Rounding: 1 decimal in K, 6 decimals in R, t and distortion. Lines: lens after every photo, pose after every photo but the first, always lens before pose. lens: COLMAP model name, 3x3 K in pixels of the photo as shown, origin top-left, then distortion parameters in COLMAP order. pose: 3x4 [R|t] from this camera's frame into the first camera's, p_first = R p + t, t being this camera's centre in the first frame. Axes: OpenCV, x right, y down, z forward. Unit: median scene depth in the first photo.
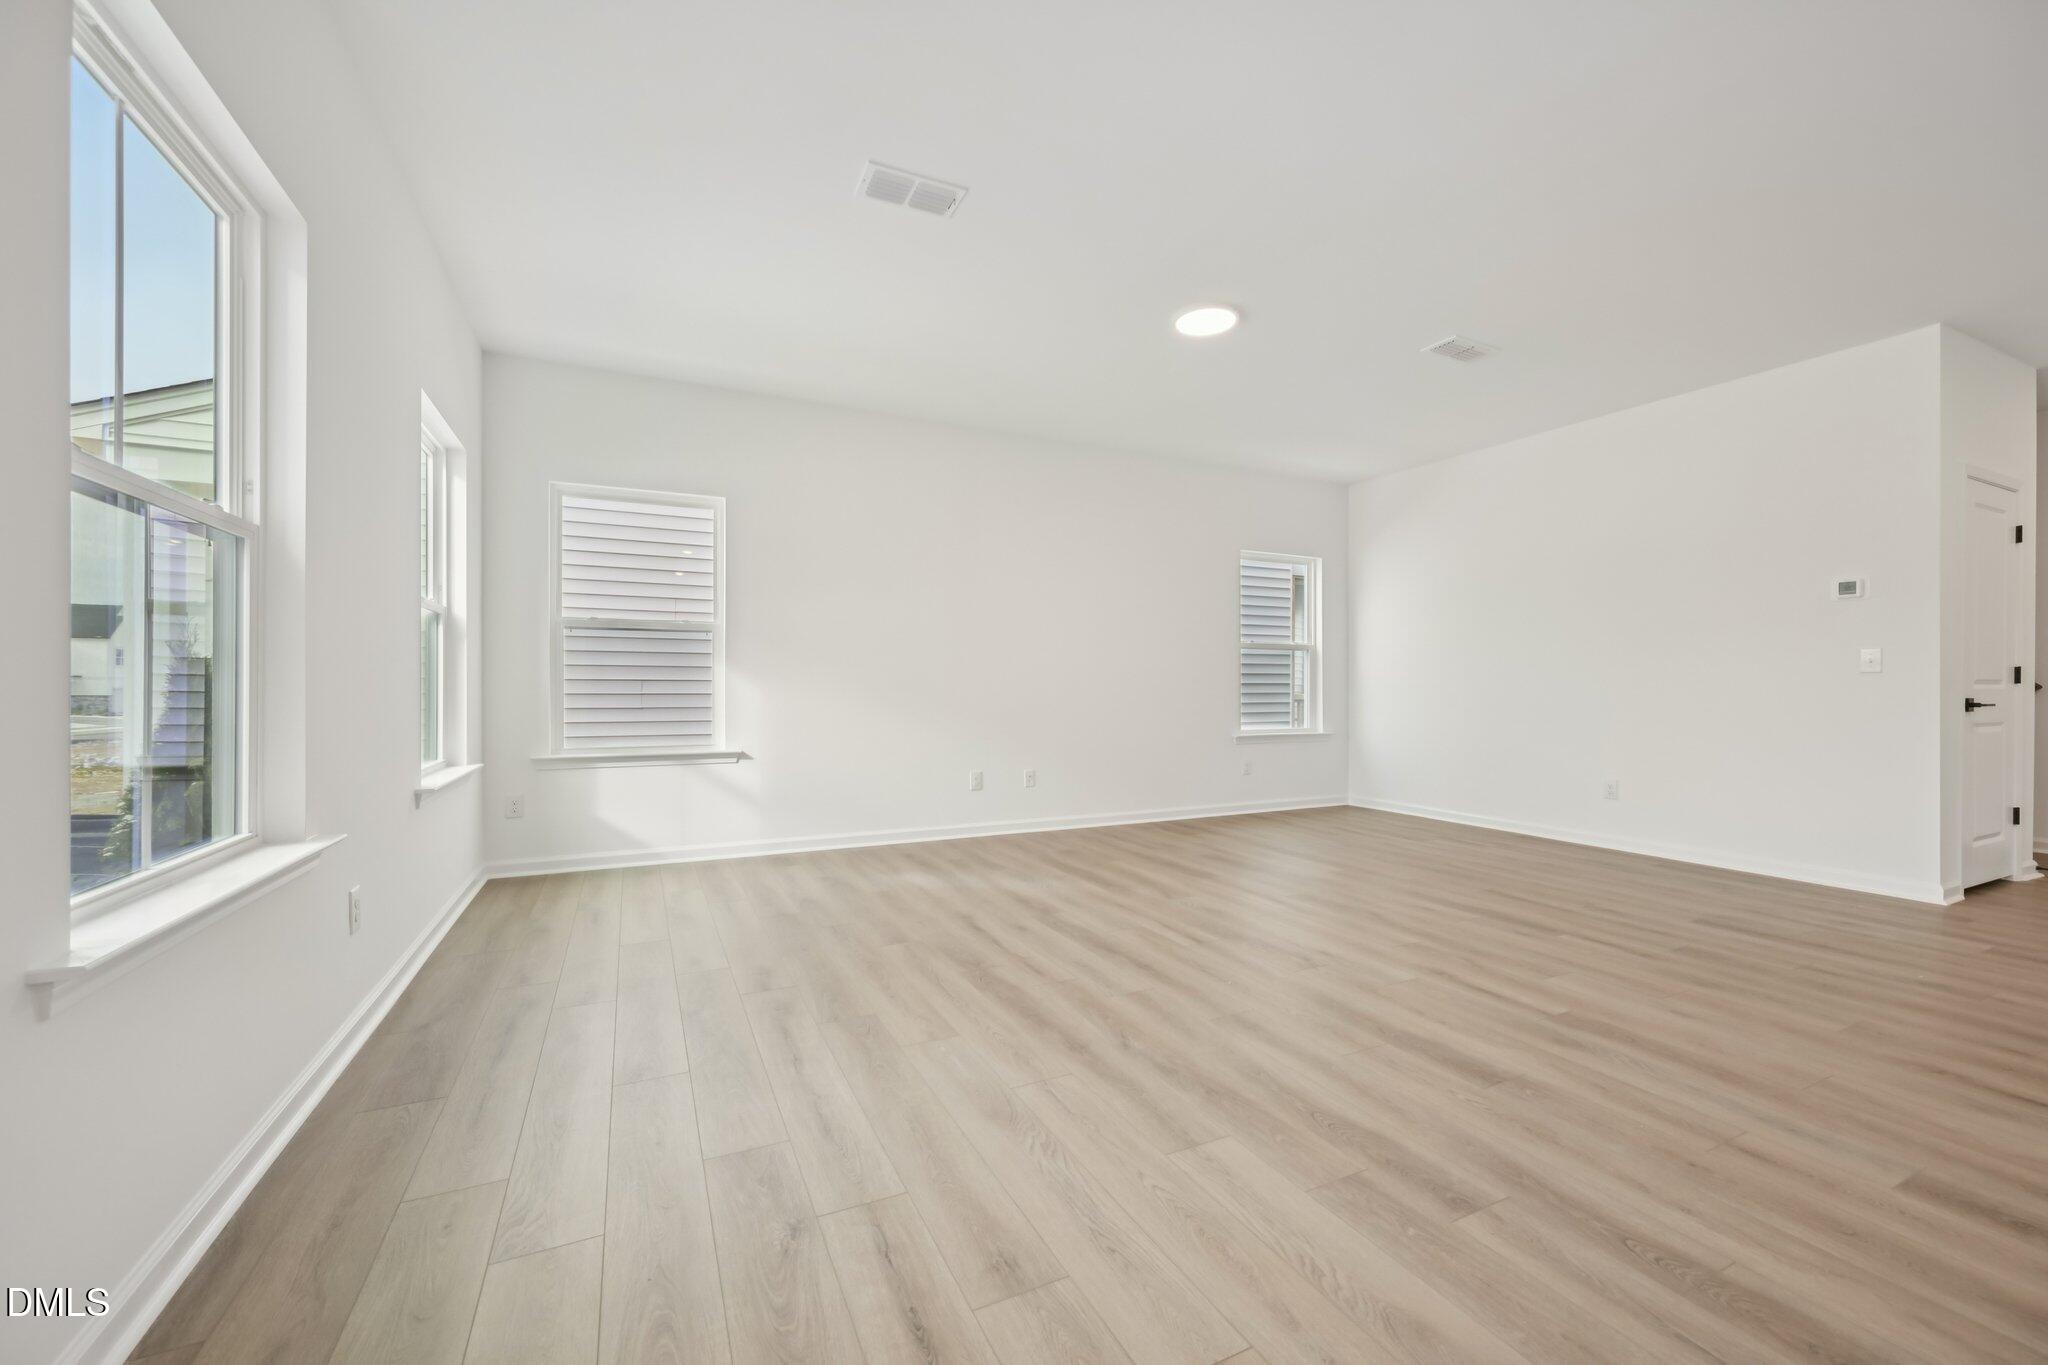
lens RADIAL K [[801.8, 0, 1025.5], [0, 801.8, 689.2], [0, 0, 1]] dist [-0.001723, -0.000036]
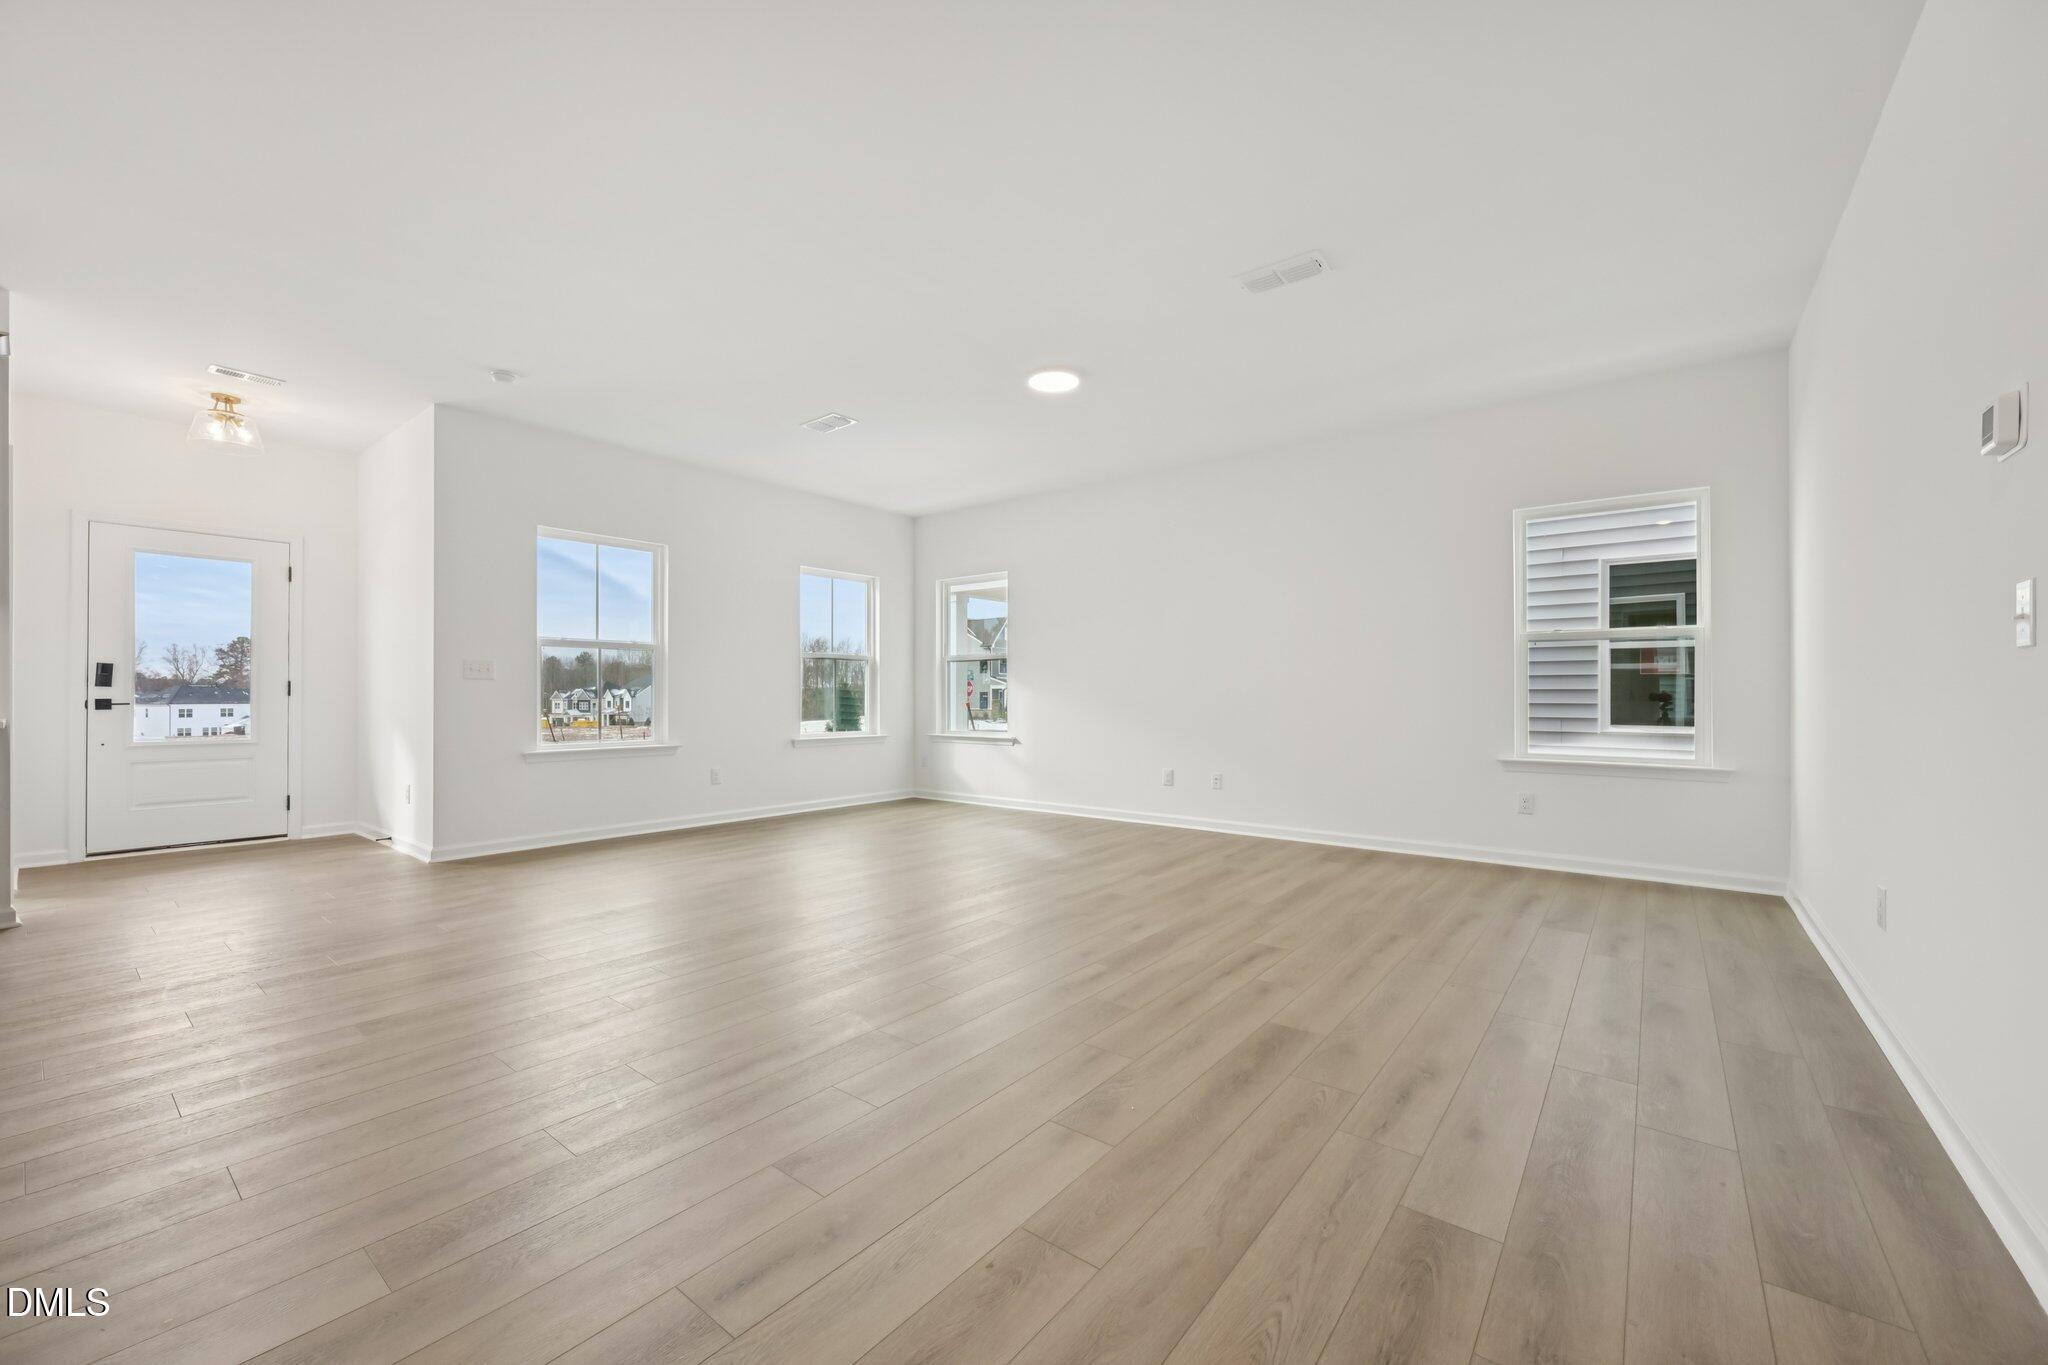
lens RADIAL K [[801.8, 0, 1018.1], [0, 801.8, 693.0], [0, 0, 1]] dist [-0.001723, -0.000036]
pose [[0.428392, -0.006186, -0.903572, 1.031708], [-0.004028, 0.999954, -0.008756, 0.005948], [0.903584, 0.007391, 0.428347, 0.372280]]
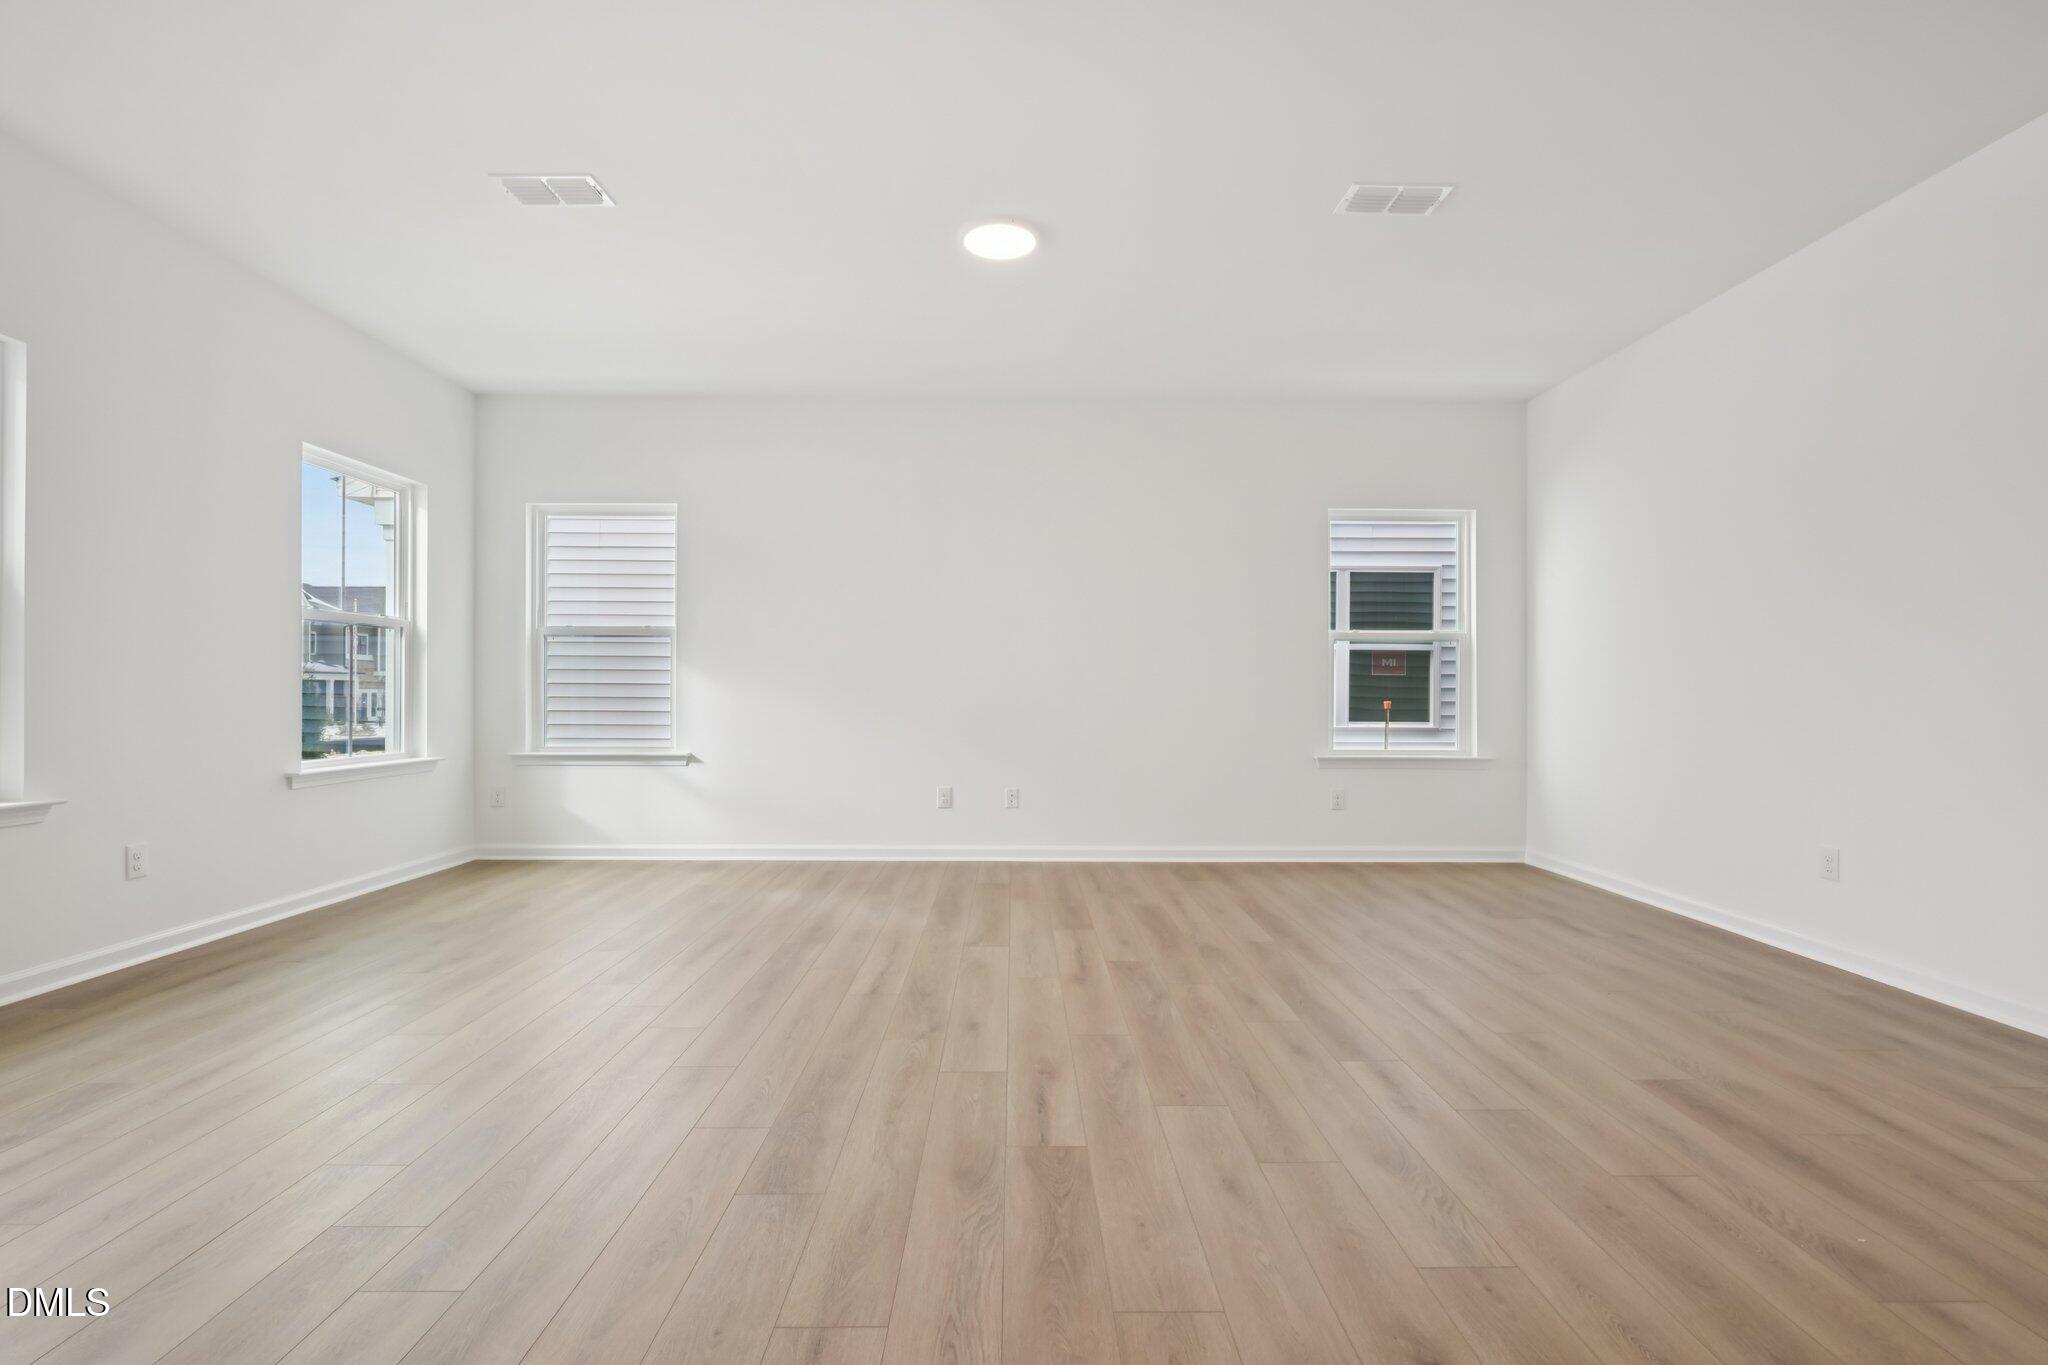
lens RADIAL K [[933.6, 0, 1021.6], [0, 933.6, 689.9], [0, 0, 1]] dist [-0.000309, -0.000544]
pose [[0.901619, -0.000919, -0.432530, 0.538221], [-0.002963, 0.999961, -0.008301, 0.004994], [0.432520, 0.008766, 0.901582, 0.128951]]
